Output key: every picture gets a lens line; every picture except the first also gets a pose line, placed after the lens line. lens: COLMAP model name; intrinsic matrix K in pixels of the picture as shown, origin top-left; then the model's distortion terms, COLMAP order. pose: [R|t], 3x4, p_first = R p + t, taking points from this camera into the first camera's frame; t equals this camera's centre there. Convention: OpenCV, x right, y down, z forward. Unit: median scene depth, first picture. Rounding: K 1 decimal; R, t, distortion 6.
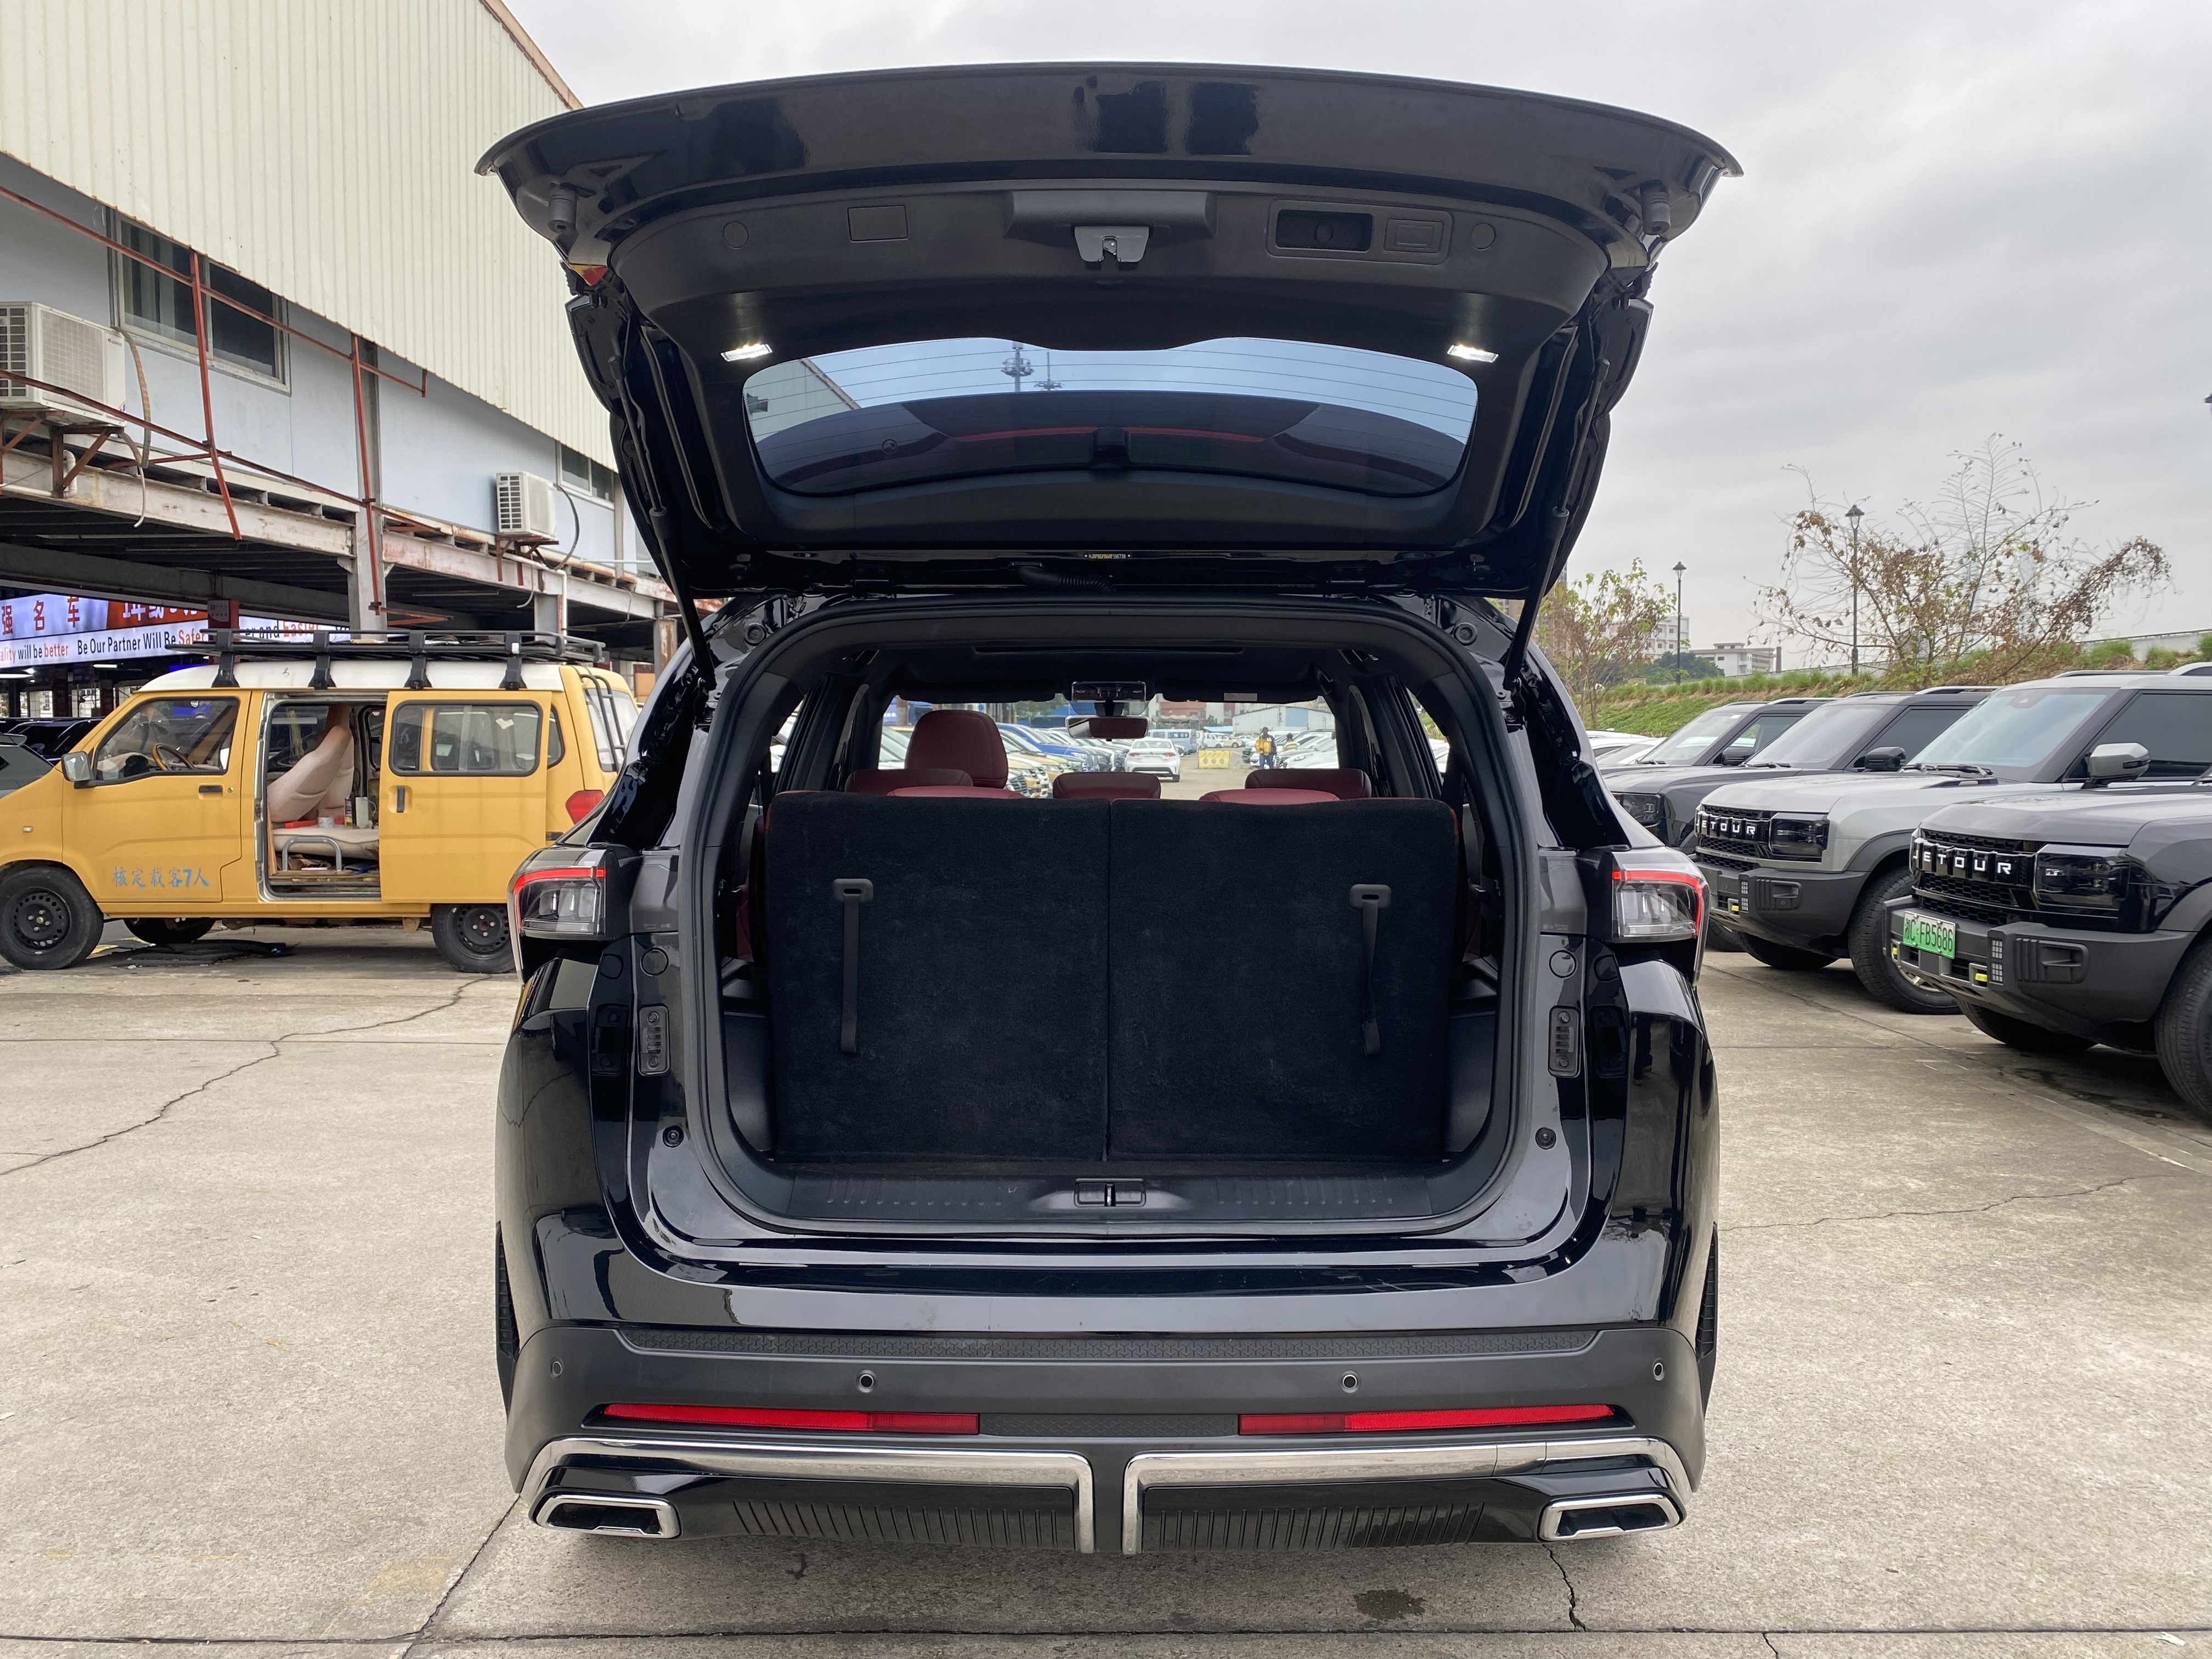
lens RADIAL K [[1673.8, 0, 1106.0], [0, 1673.8, 829.5], [0, 0, 1]] dist [-0.004651, 0.000798]
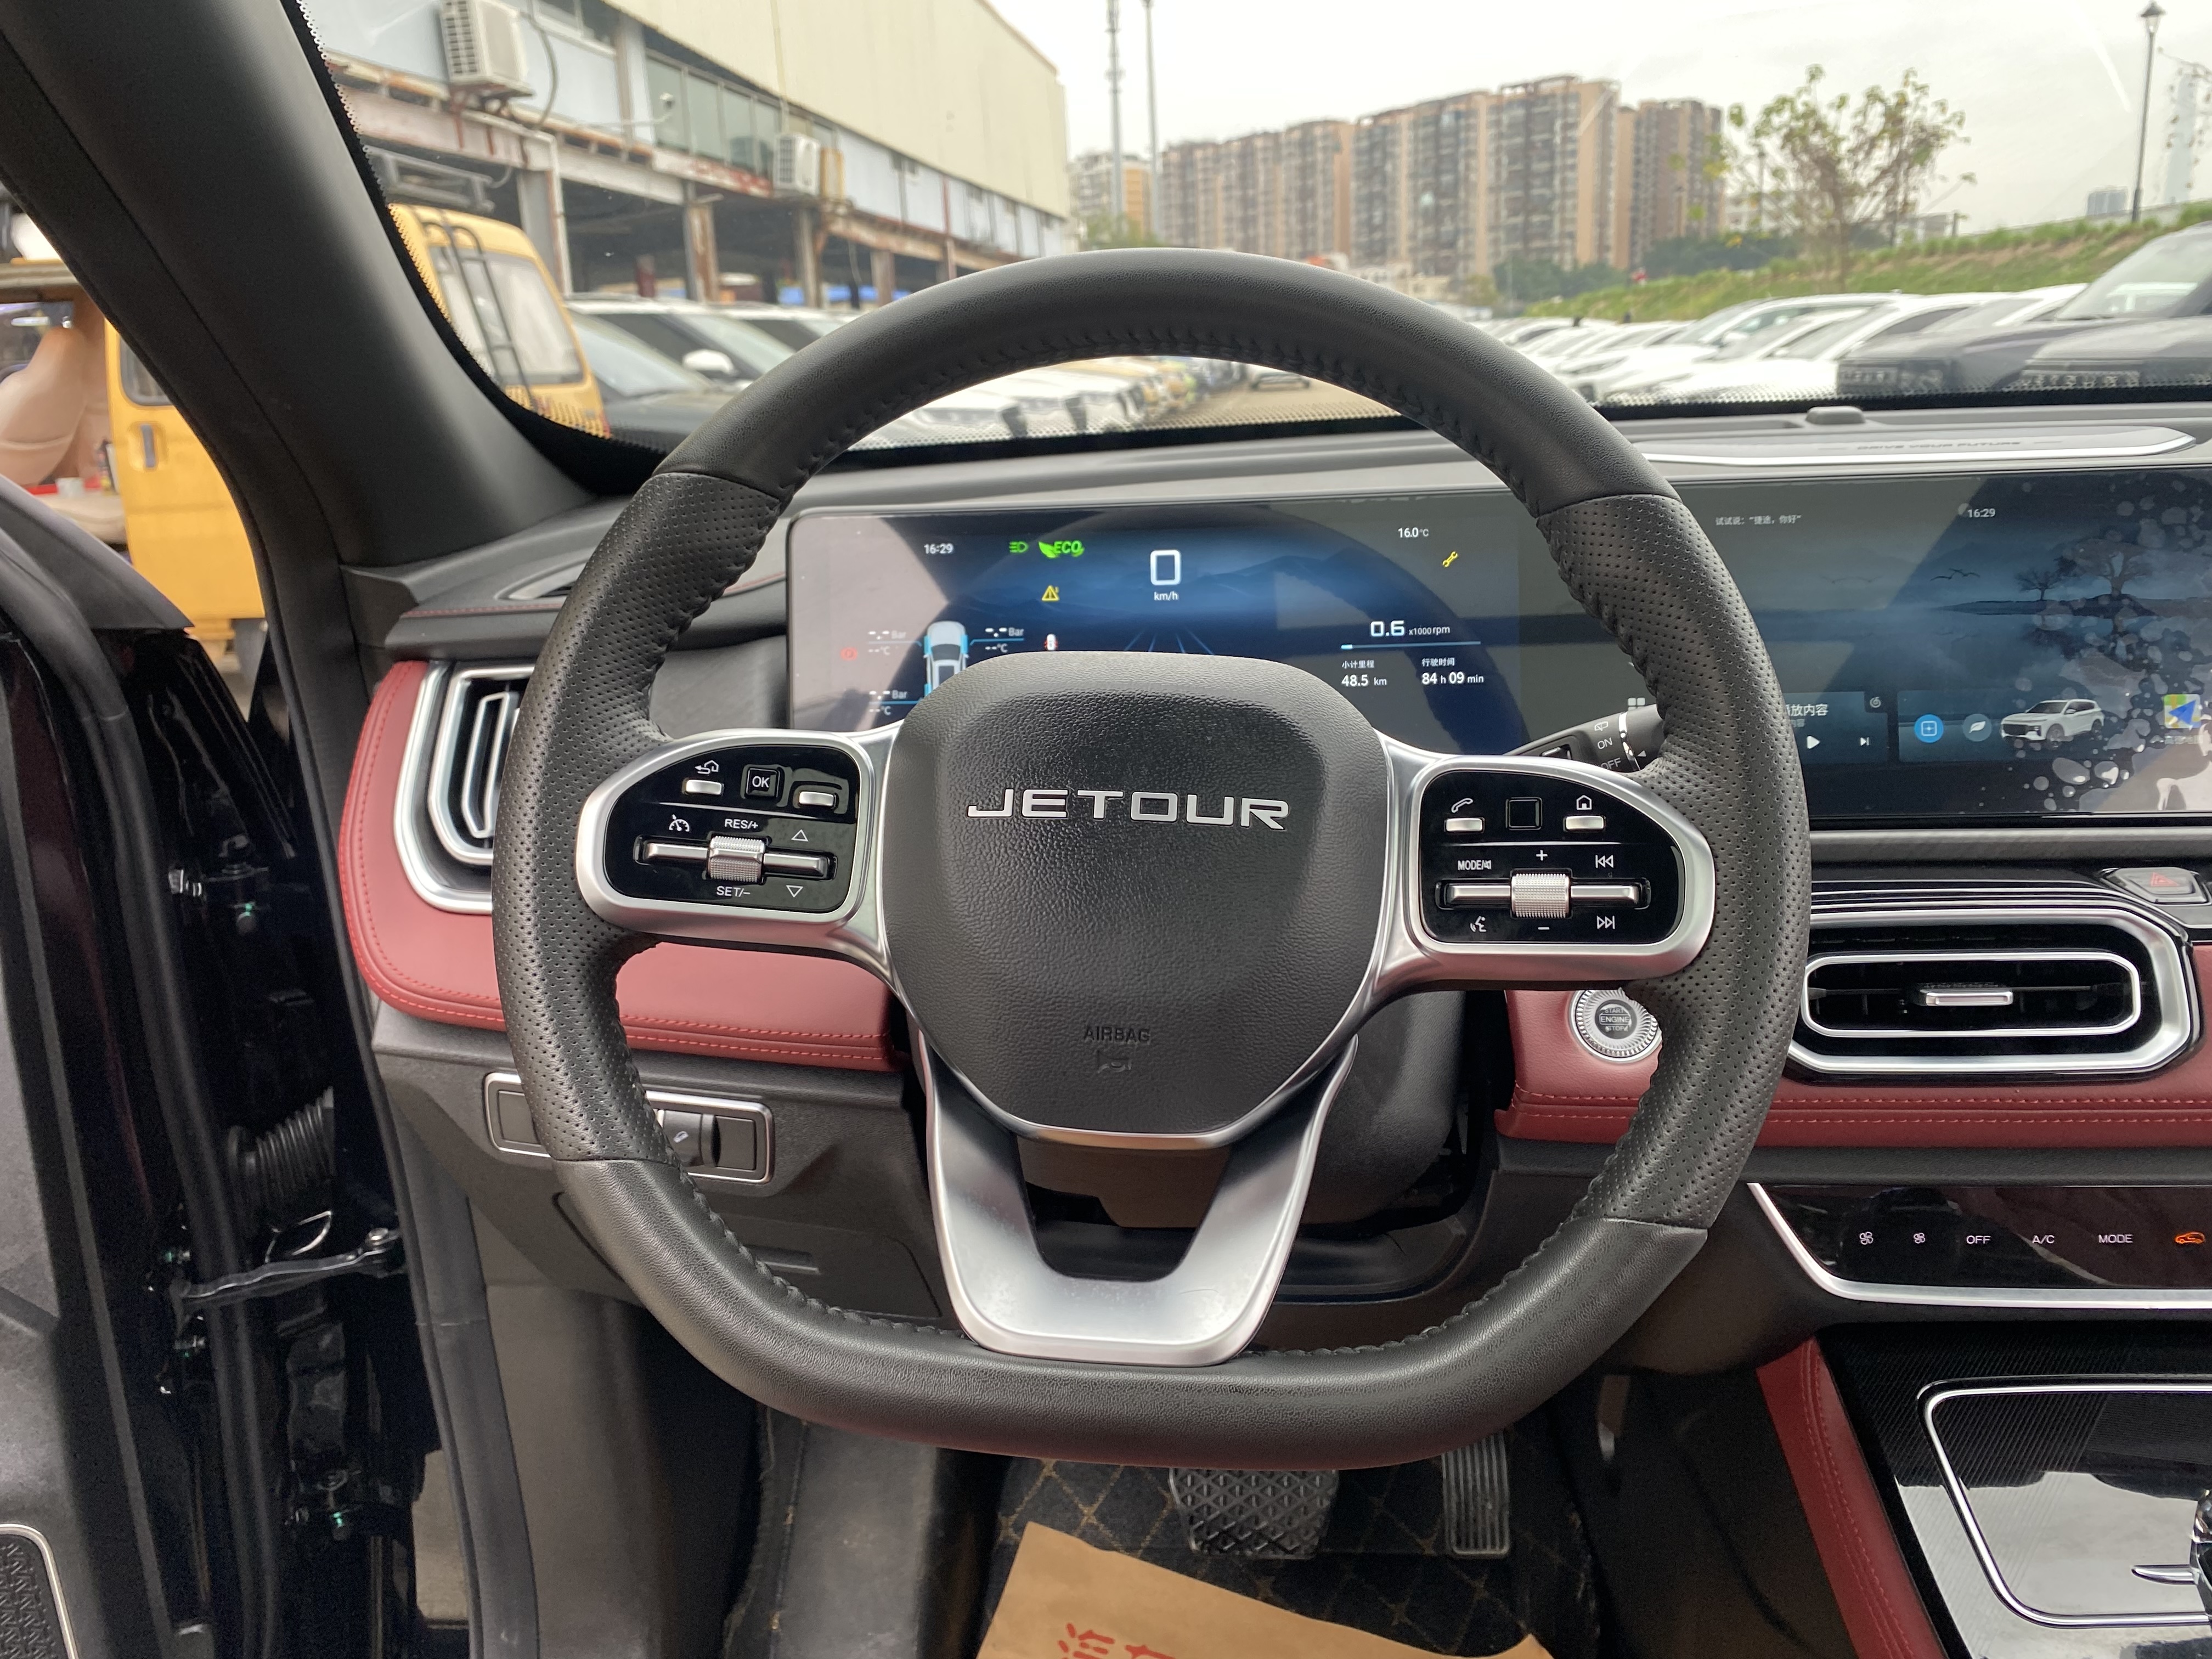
lens RADIAL K [[1689.2, 0, 1102.7], [0, 1689.2, 802.8], [0, 0, 1]] dist [-0.008554, 0.001122]
pose [[0.997183, -0.020776, -0.072078, -0.045783], [0.035258, 0.977939, 0.205893, -0.007010], [0.066210, -0.207855, 0.975916, 0.557732]]
